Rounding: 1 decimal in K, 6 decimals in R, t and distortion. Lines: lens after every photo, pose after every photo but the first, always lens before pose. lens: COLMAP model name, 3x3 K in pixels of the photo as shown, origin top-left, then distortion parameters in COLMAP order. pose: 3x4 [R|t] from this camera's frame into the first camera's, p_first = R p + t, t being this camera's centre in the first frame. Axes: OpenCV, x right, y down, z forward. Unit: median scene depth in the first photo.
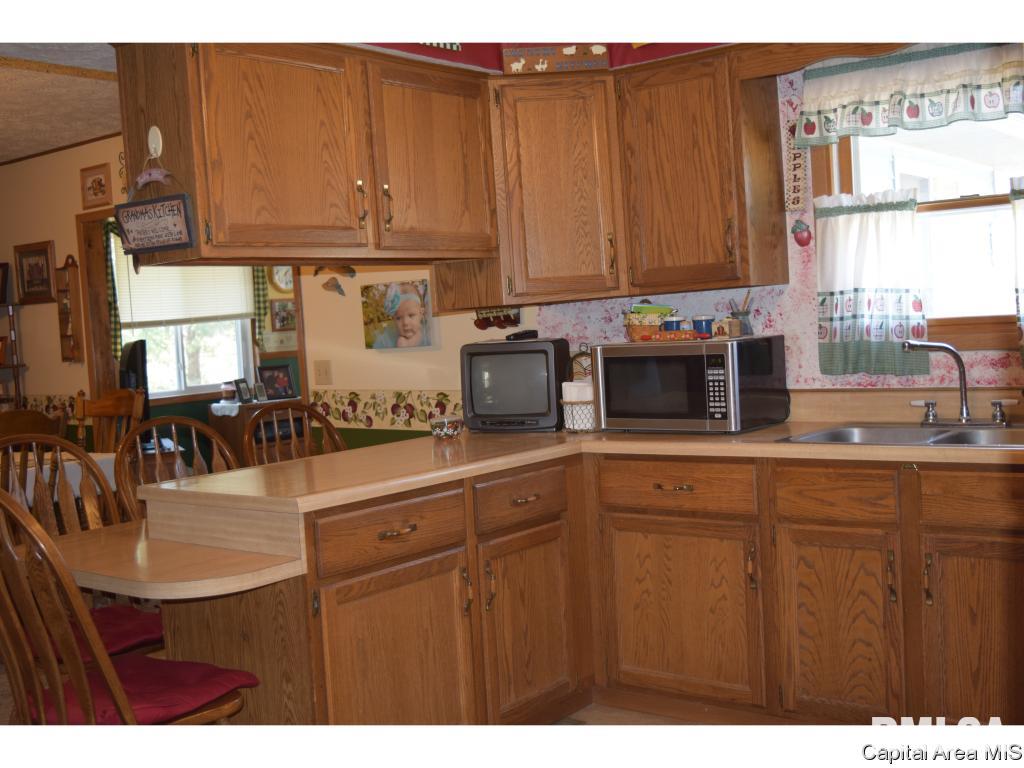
lens RADIAL K [[1141.5, 0, 517.1], [0, 1141.5, 380.6], [0, 0, 1]] dist [-0.065359, 0.019639]
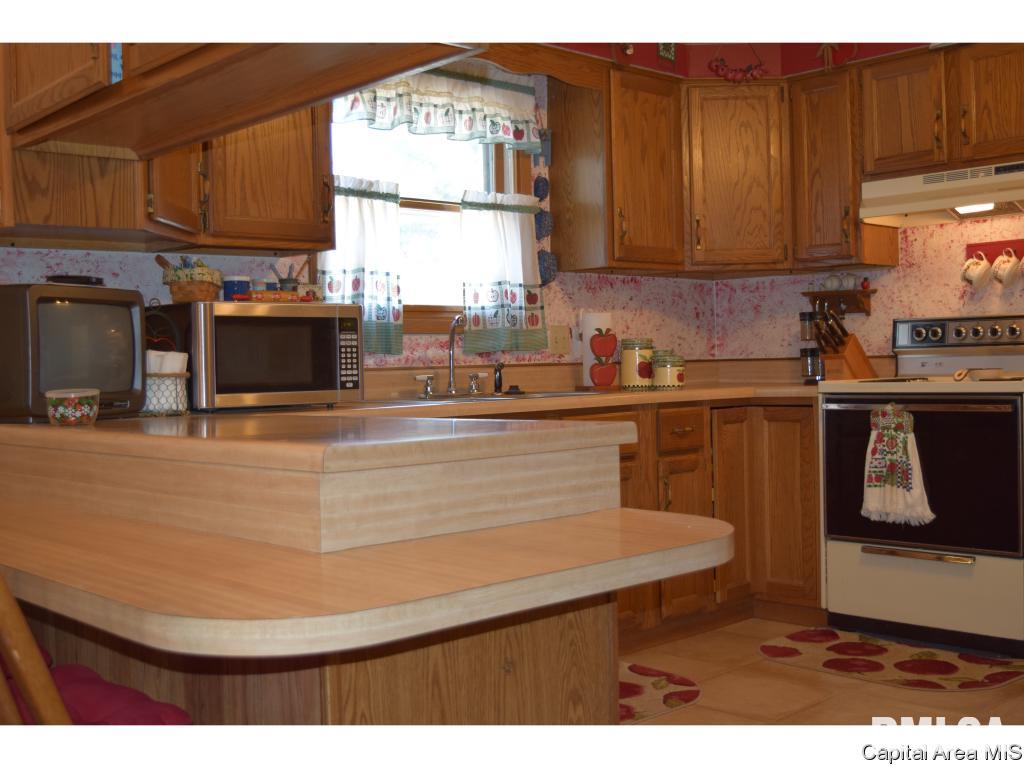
lens RADIAL K [[1141.5, 0, 517.1], [0, 1141.5, 380.6], [0, 0, 1]] dist [-0.065359, 0.019639]
pose [[0.145510, 0.038424, 0.988610, -0.707523], [0.072813, 0.996120, -0.049433, 0.082270], [-0.986674, 0.079177, 0.142148, 0.735272]]
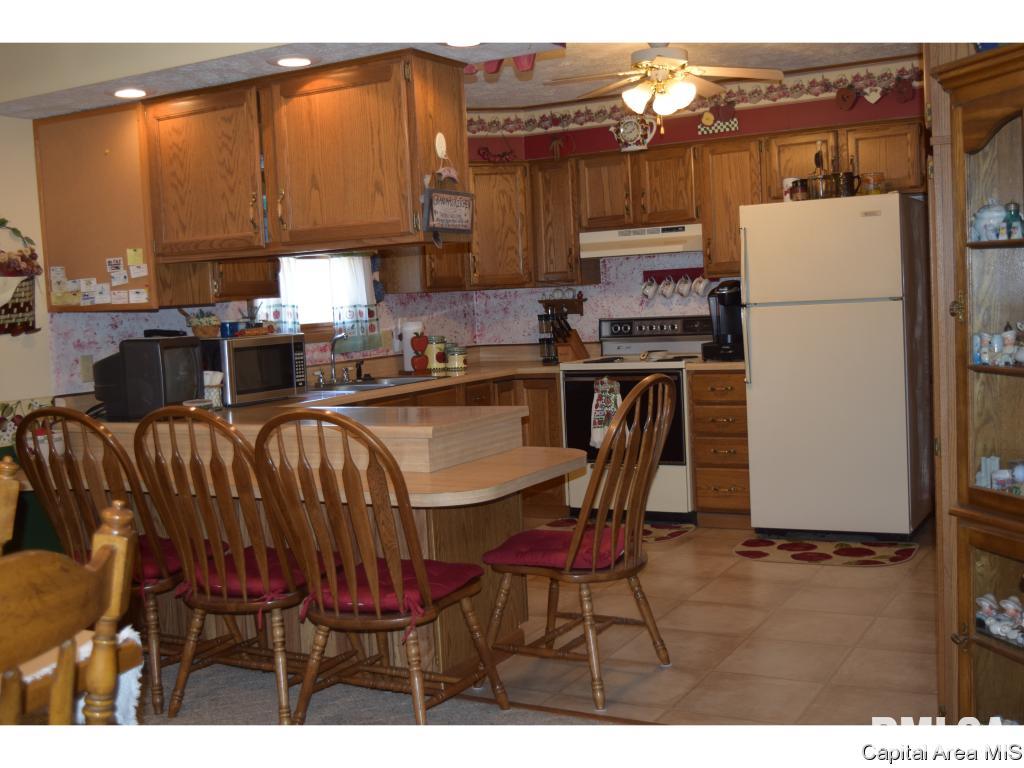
lens RADIAL K [[1141.5, 0, 517.1], [0, 1141.5, 380.6], [0, 0, 1]] dist [-0.065359, 0.019639]
pose [[-0.160308, -0.007299, 0.987040, -1.314902], [0.116739, 0.992814, 0.026301, 0.020442], [-0.980139, 0.119443, -0.158304, 0.956098]]
